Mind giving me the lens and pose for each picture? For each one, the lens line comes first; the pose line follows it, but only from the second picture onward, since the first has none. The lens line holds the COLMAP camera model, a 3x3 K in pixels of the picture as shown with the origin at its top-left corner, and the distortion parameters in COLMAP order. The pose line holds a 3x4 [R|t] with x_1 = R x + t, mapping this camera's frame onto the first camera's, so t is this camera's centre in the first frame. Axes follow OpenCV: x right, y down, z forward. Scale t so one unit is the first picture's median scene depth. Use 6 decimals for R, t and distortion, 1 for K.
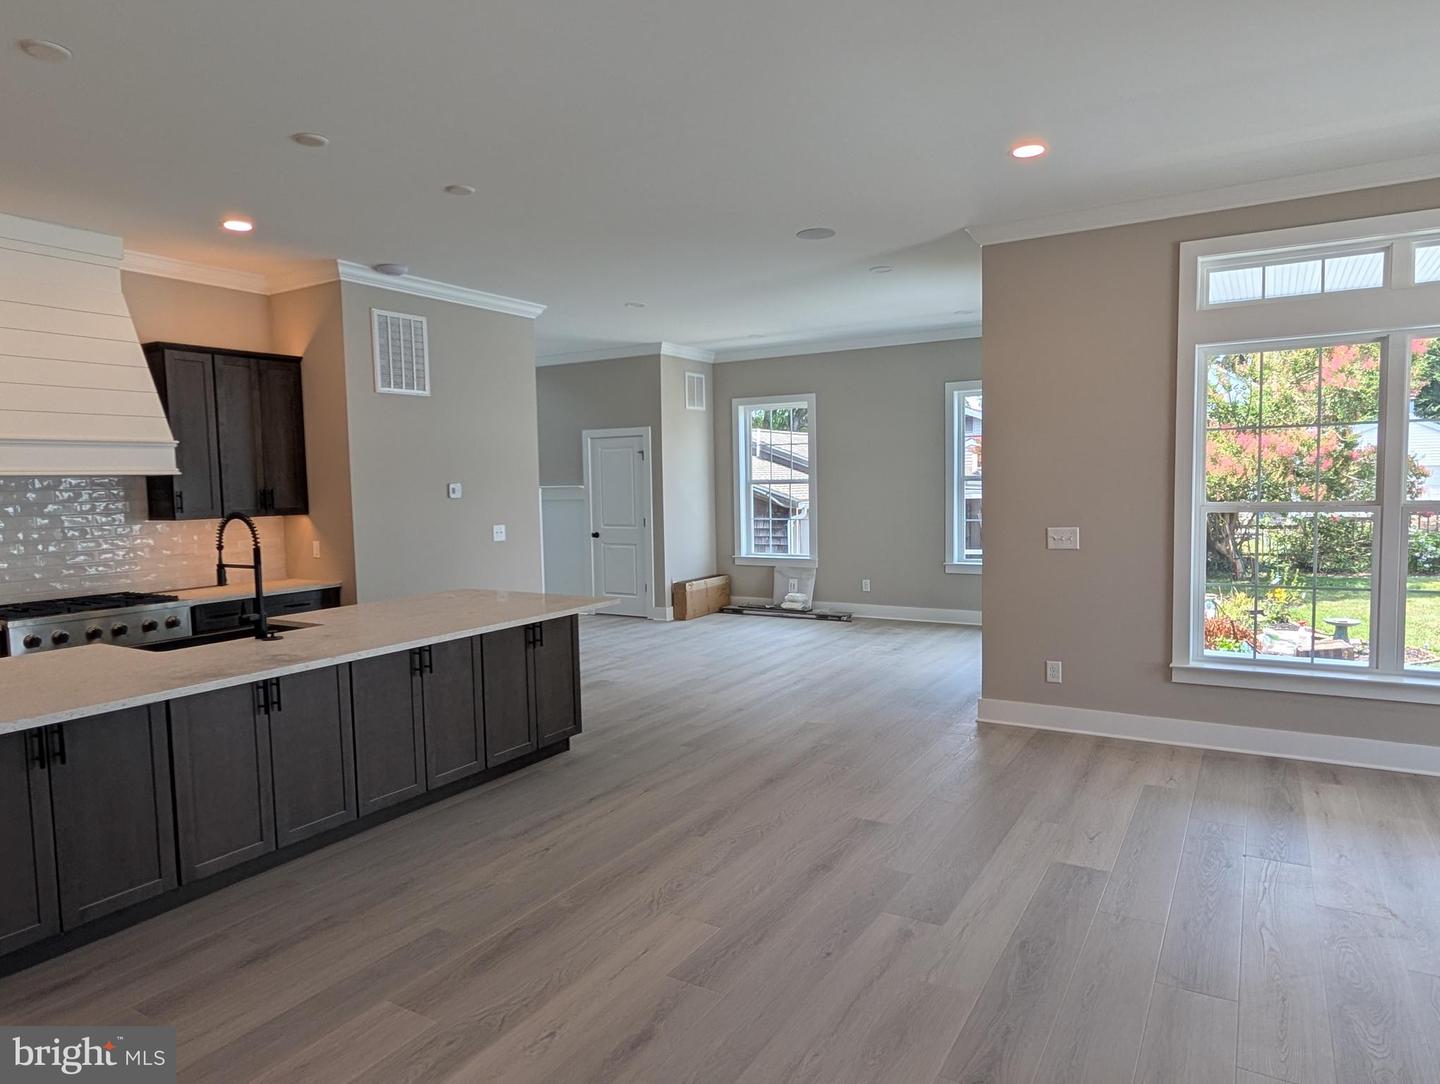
lens RADIAL K [[905.5, 0, 715.2], [0, 905.5, 548.1], [0, 0, 1]] dist [-0.001400, -0.005849]
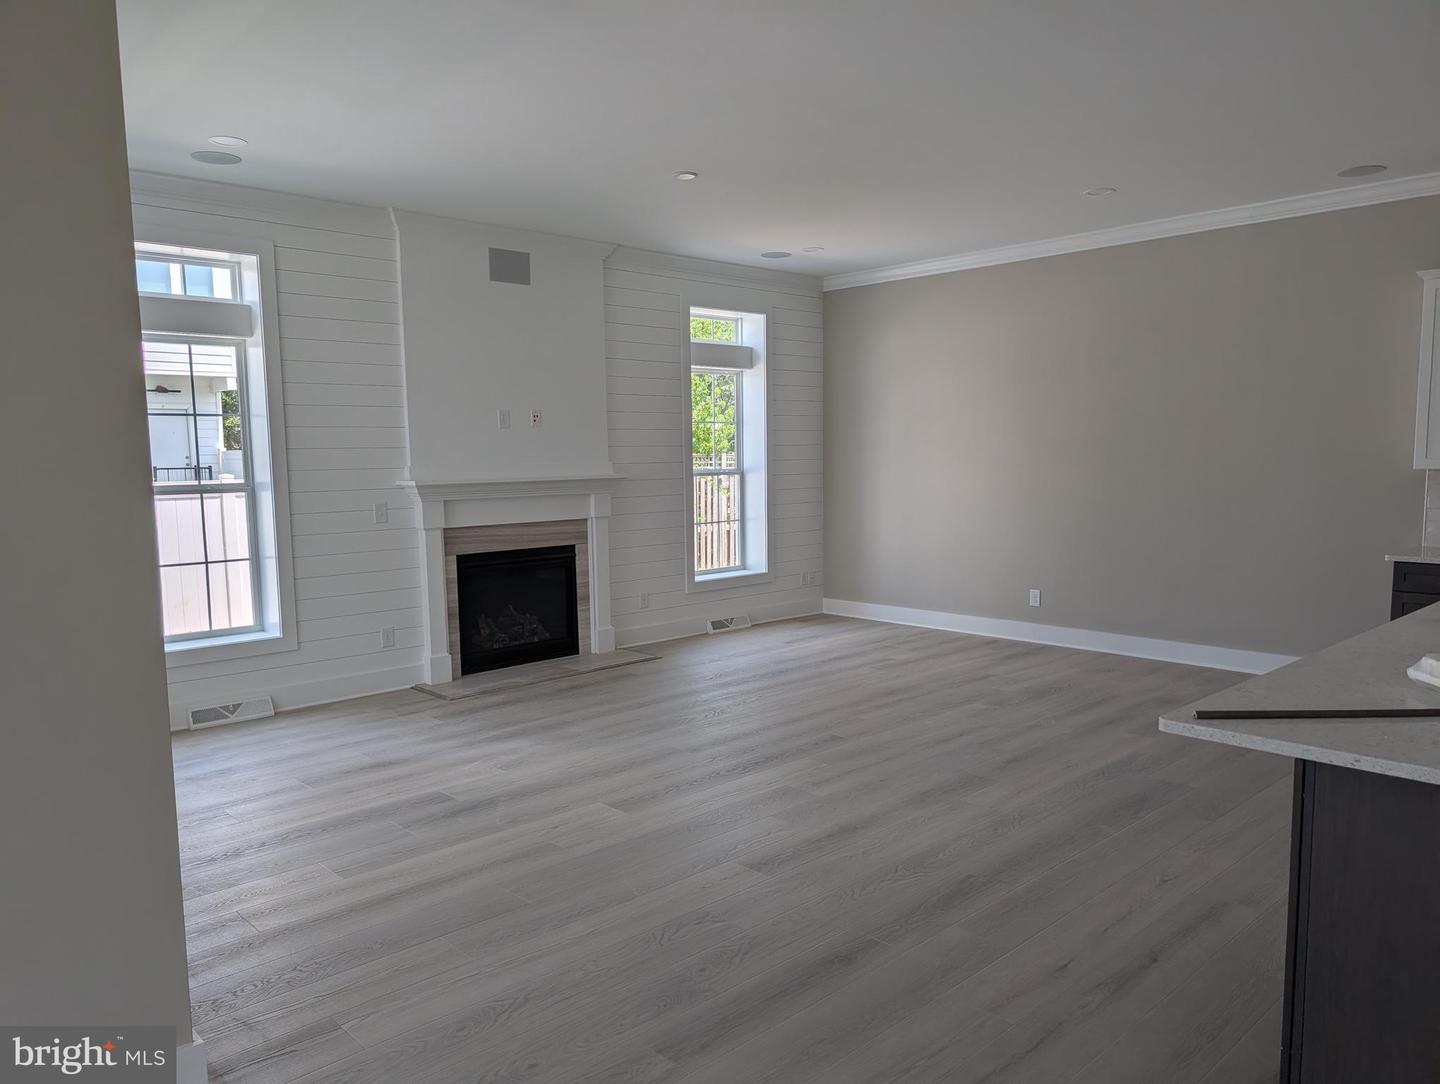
lens RADIAL K [[1024.5, 0, 725.1], [0, 1024.5, 565.8], [0, 0, 1]] dist [0.064201, -0.134549]
pose [[-0.964034, 0.000707, 0.265777, -0.040487], [0.050266, 0.982434, 0.179714, -0.114262], [-0.260981, 0.186610, -0.947135, 1.557962]]
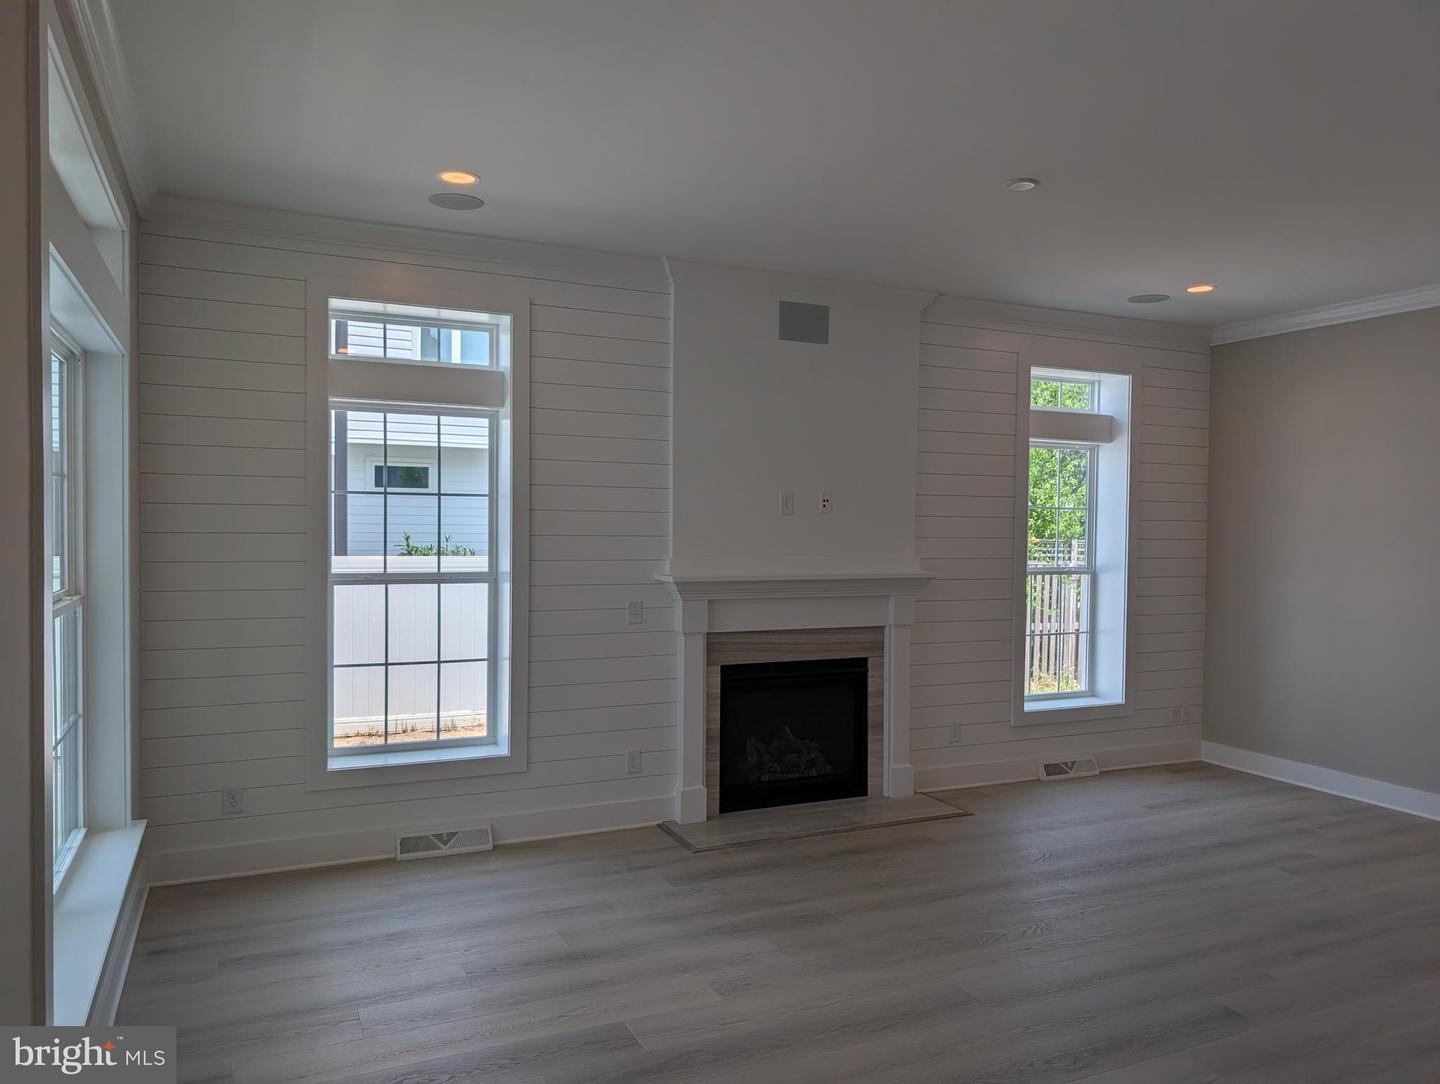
lens RADIAL K [[1041.4, 0, 732.6], [0, 1041.4, 548.1], [0, 0, 1]] dist [0.055399, -0.086136]
pose [[-0.831948, -0.005619, 0.554825, 0.025774], [0.044083, 0.996118, 0.076190, -0.115612], [-0.553099, 0.087844, -0.828471, 1.266814]]
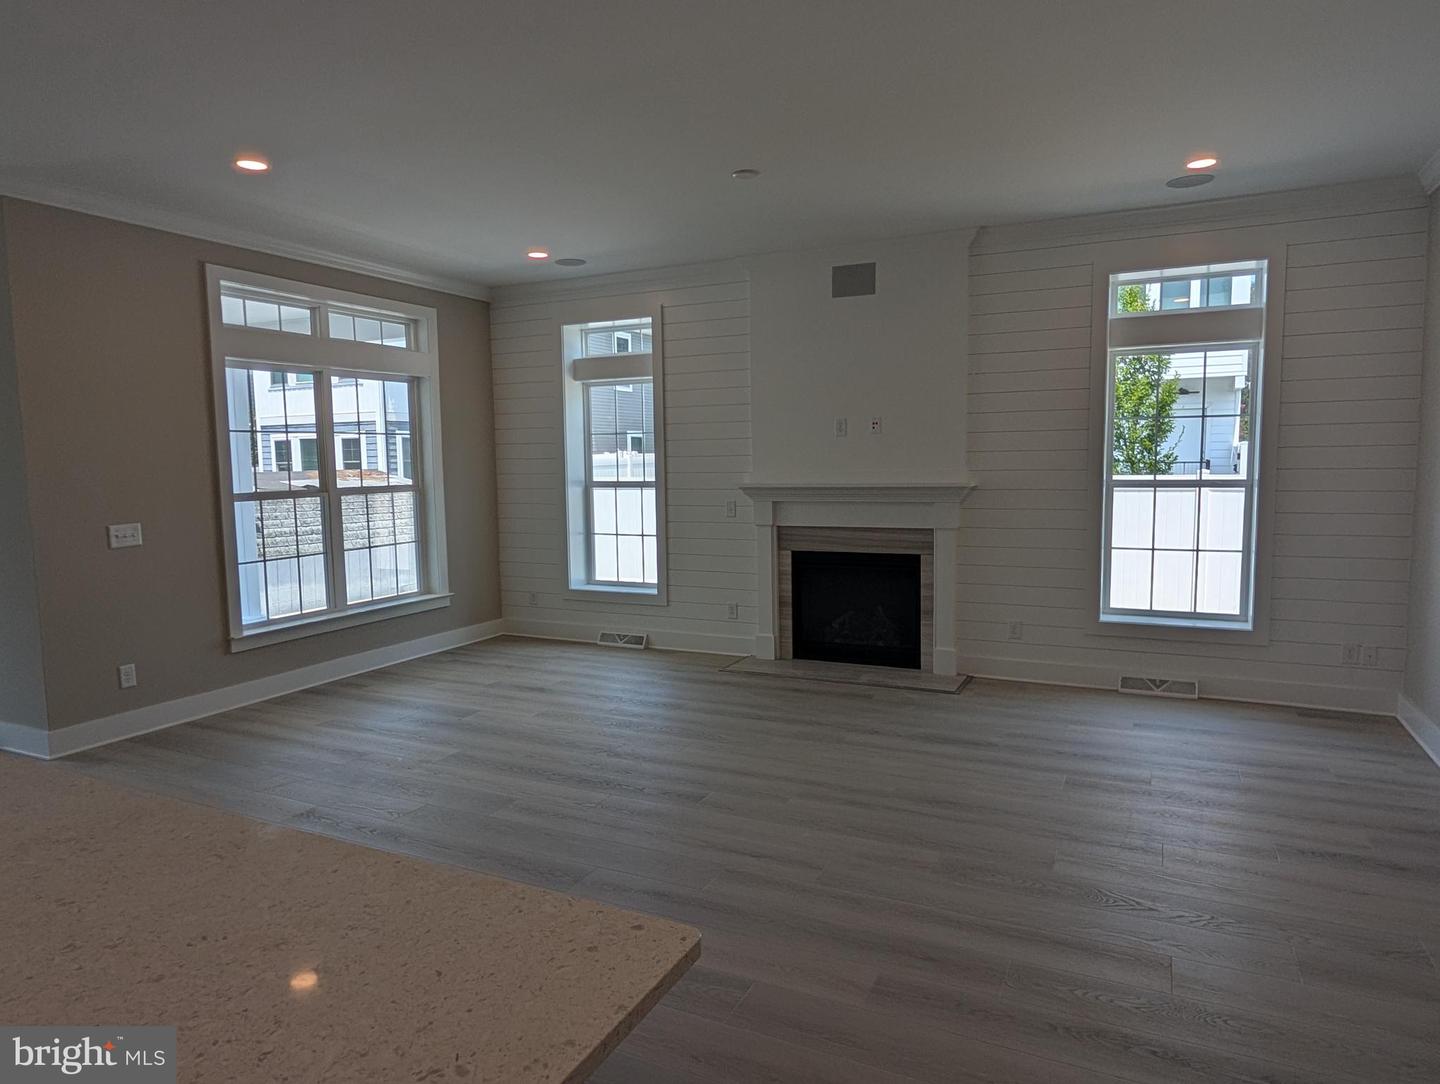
lens RADIAL K [[905.5, 0, 715.2], [0, 905.5, 548.1], [0, 0, 1]] dist [-0.001400, -0.005849]
pose [[-0.082148, -0.080647, 0.993352, -0.701266], [0.091460, 0.991905, 0.088093, -0.028256], [-0.992415, 0.098088, -0.074107, 0.504000]]
